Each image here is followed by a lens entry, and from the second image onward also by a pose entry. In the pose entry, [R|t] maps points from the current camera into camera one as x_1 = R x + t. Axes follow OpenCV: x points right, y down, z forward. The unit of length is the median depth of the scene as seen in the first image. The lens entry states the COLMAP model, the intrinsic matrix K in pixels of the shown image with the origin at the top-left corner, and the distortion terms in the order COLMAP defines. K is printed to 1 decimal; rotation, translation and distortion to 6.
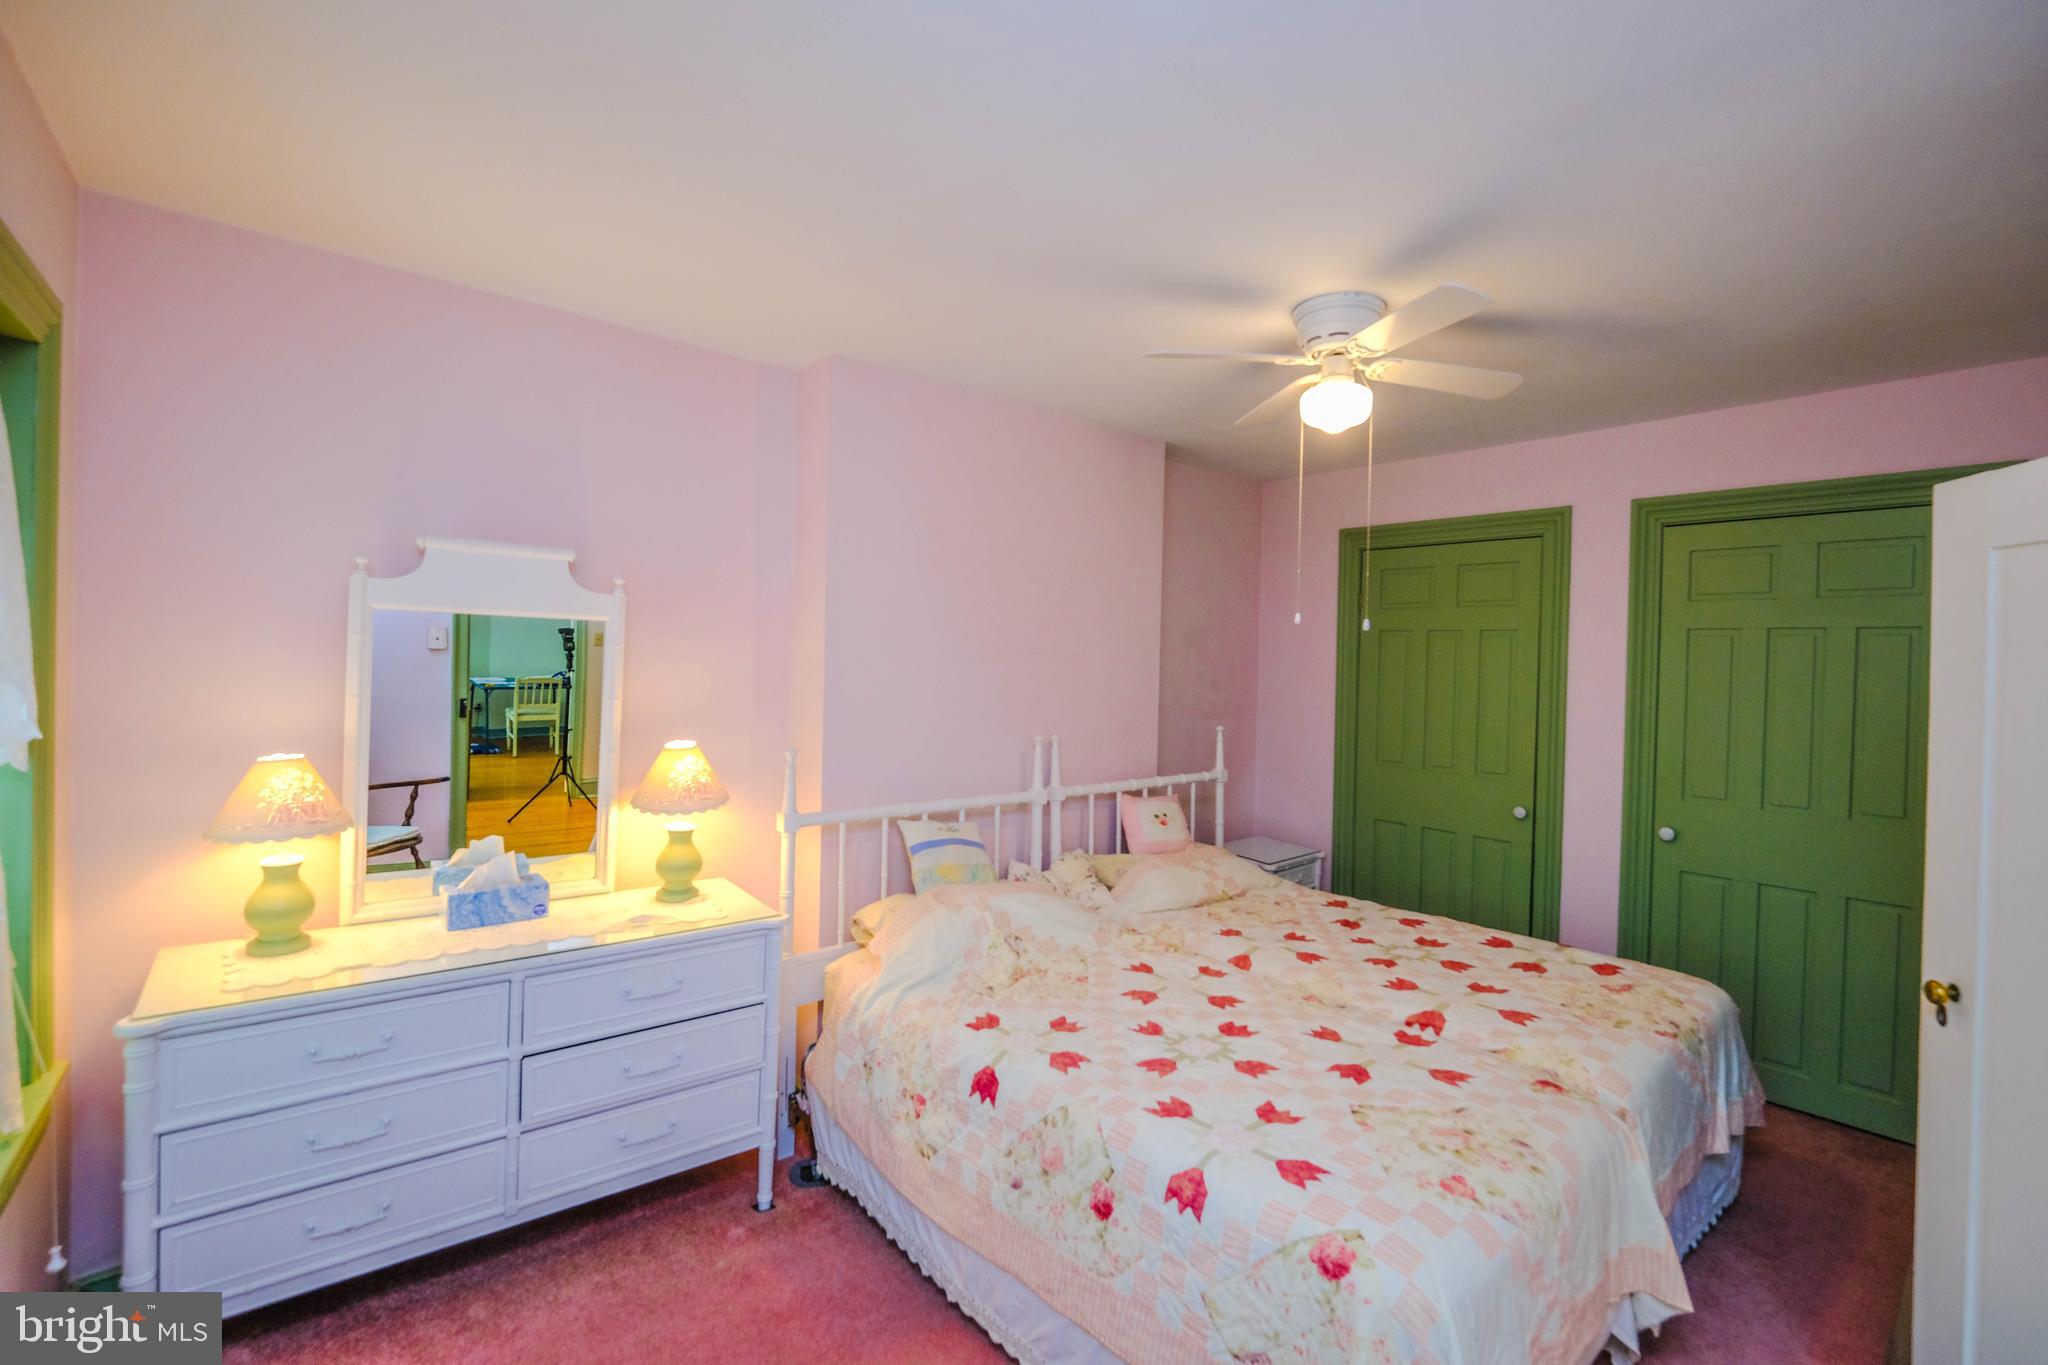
lens RADIAL K [[892.3, 0, 1056.7], [0, 892.3, 665.1], [0, 0, 1]] dist [0.005028, -0.000423]
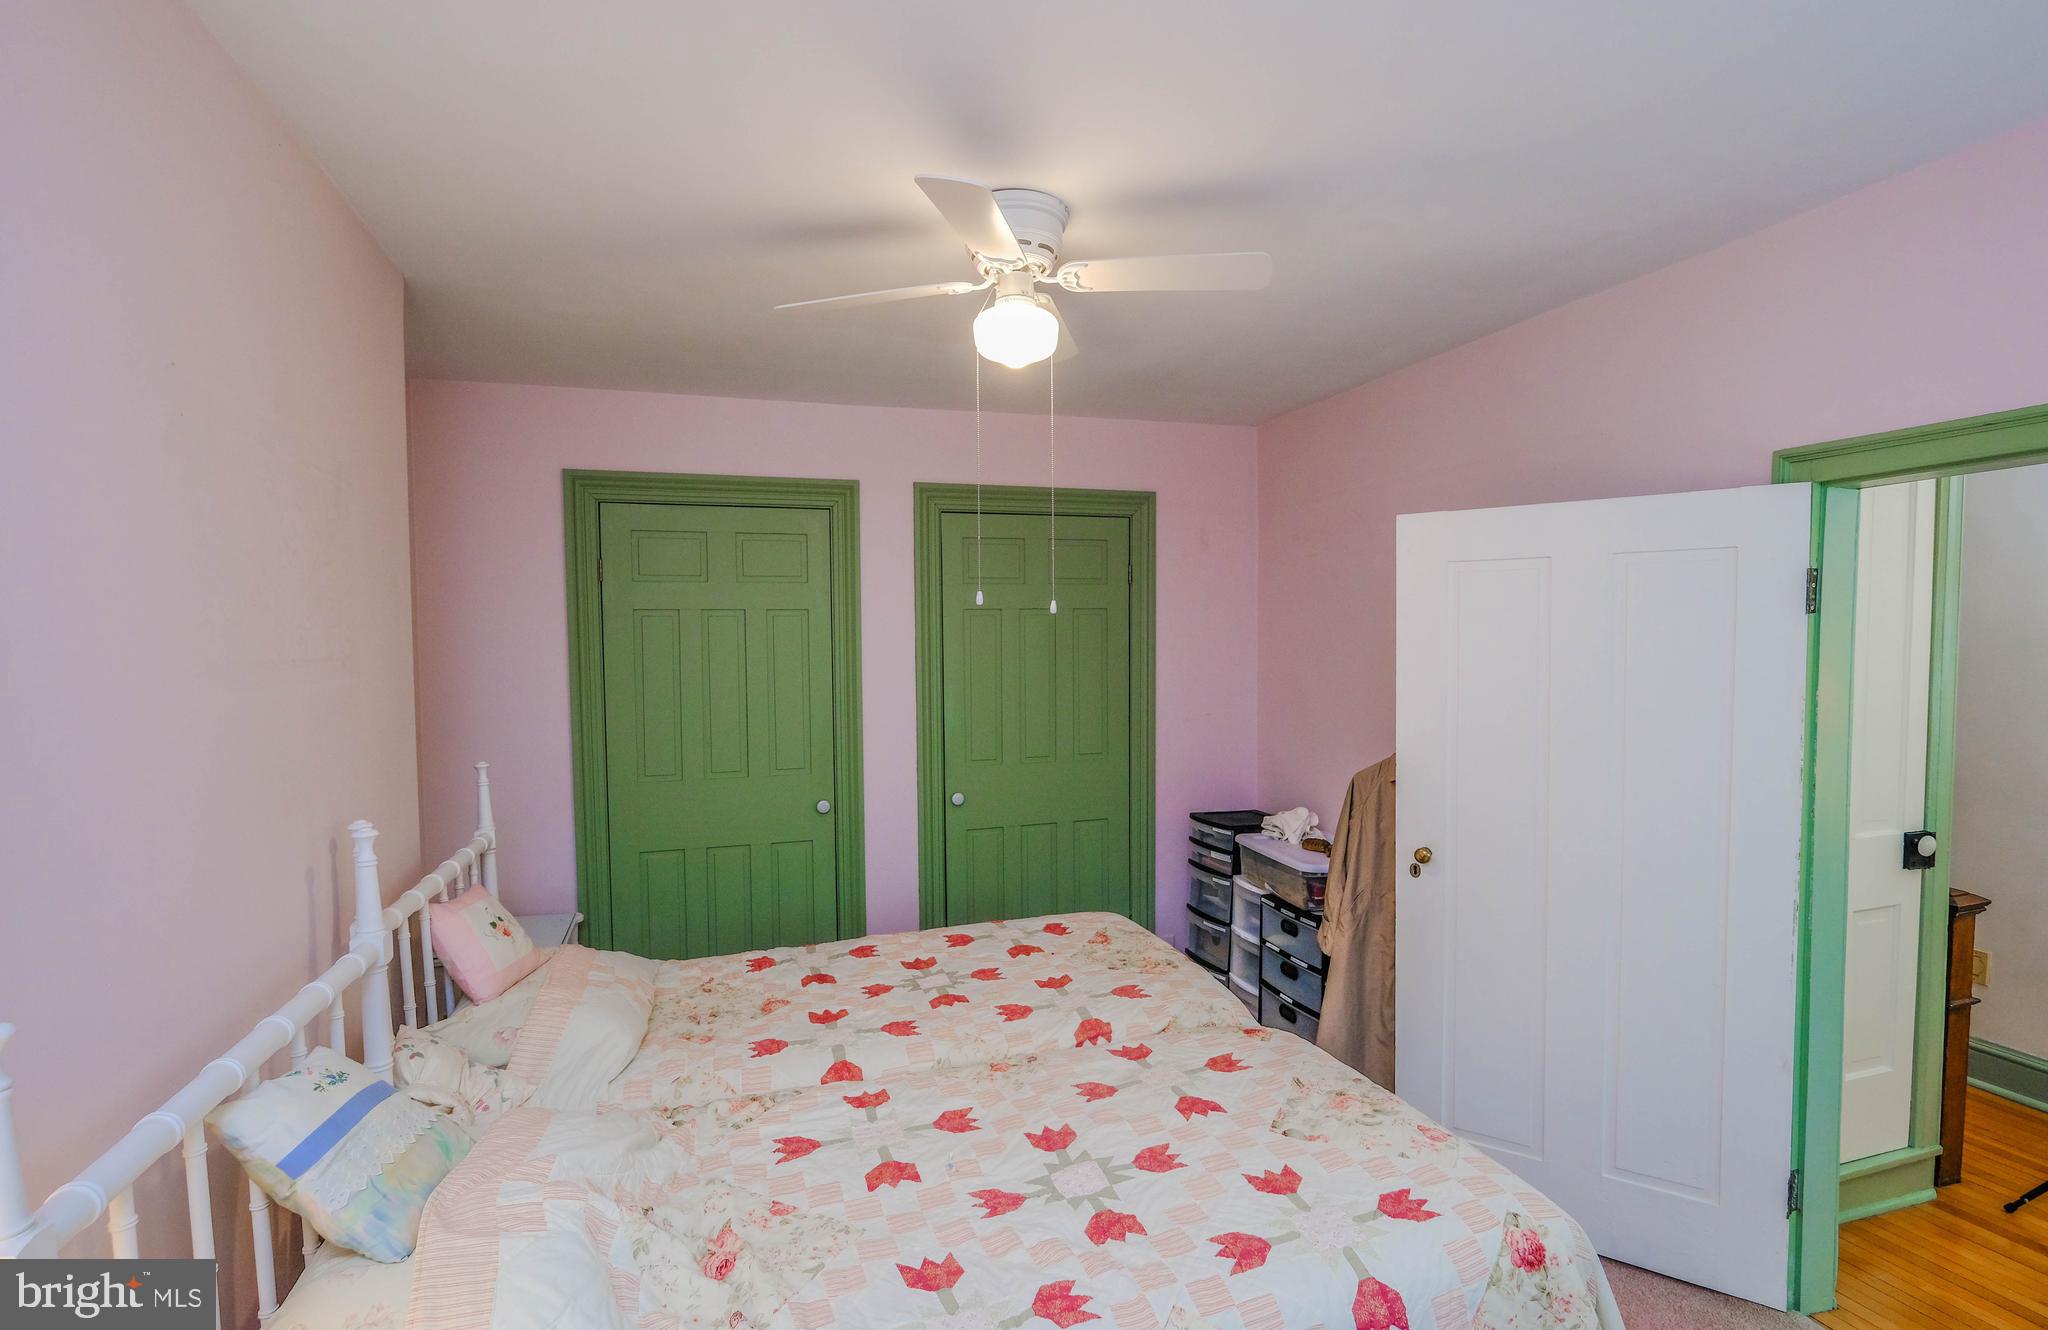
lens RADIAL K [[982.0, 0, 1033.2], [0, 982.0, 679.5], [0, 0, 1]] dist [-0.004975, -0.000629]
pose [[0.388043, -0.066338, 0.919251, -0.467052], [0.030045, 0.997787, 0.059322, -0.028739], [-0.921152, 0.004599, 0.389177, 0.581087]]
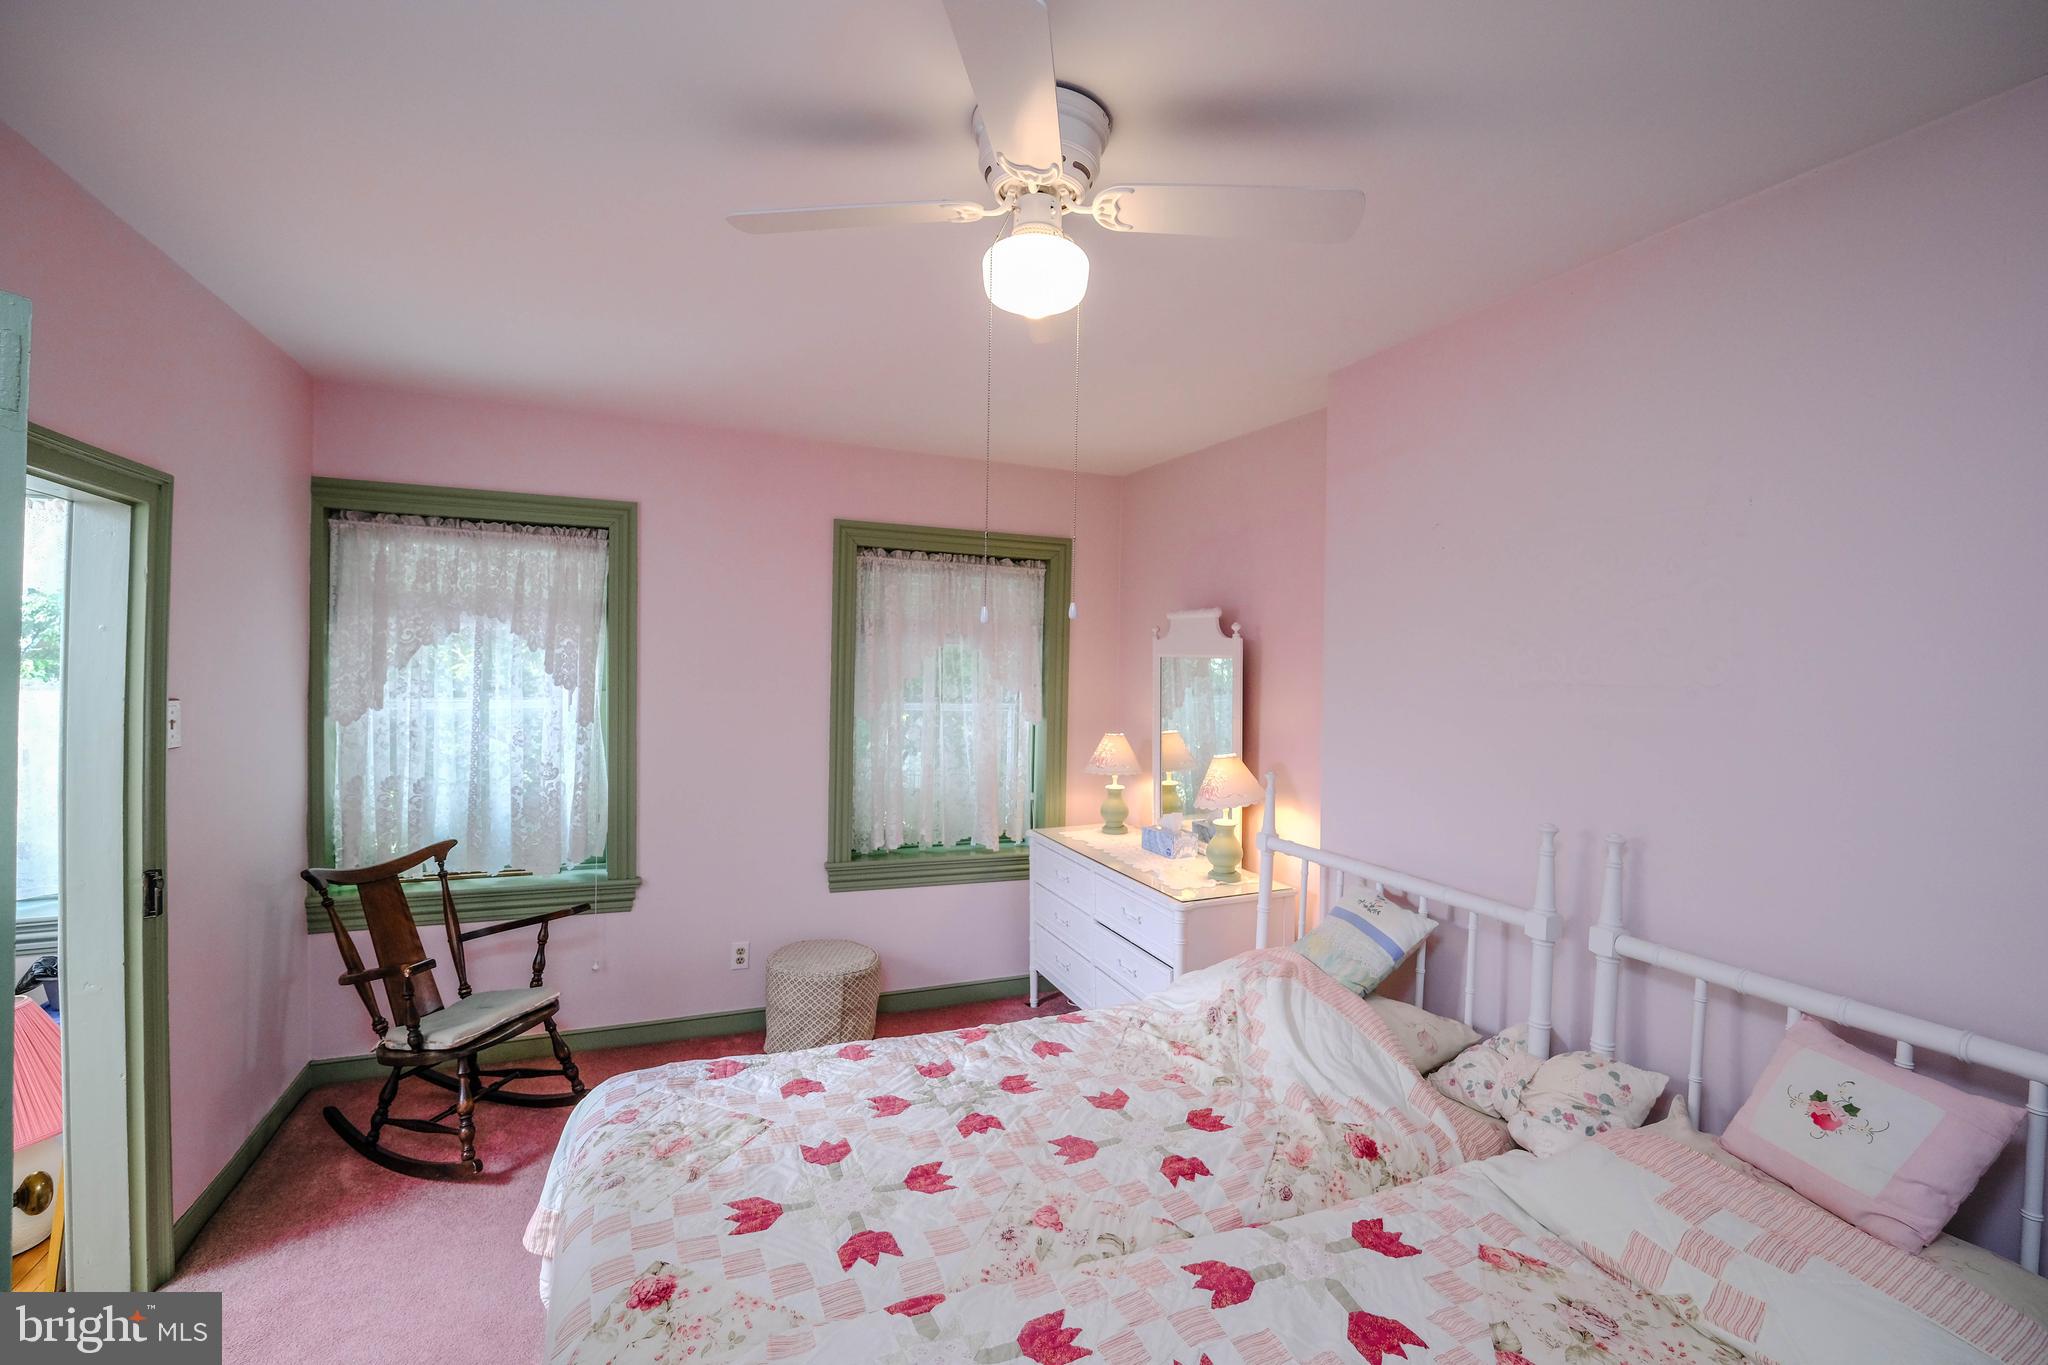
lens RADIAL K [[892.3, 0, 1029.9], [0, 892.3, 677.1], [0, 0, 1]] dist [0.005028, -0.000423]
pose [[-0.307708, -0.021023, -0.951249, 0.832411], [-0.035659, 0.999308, -0.010551, 0.000973], [0.950812, 0.030674, -0.308245, 1.090649]]
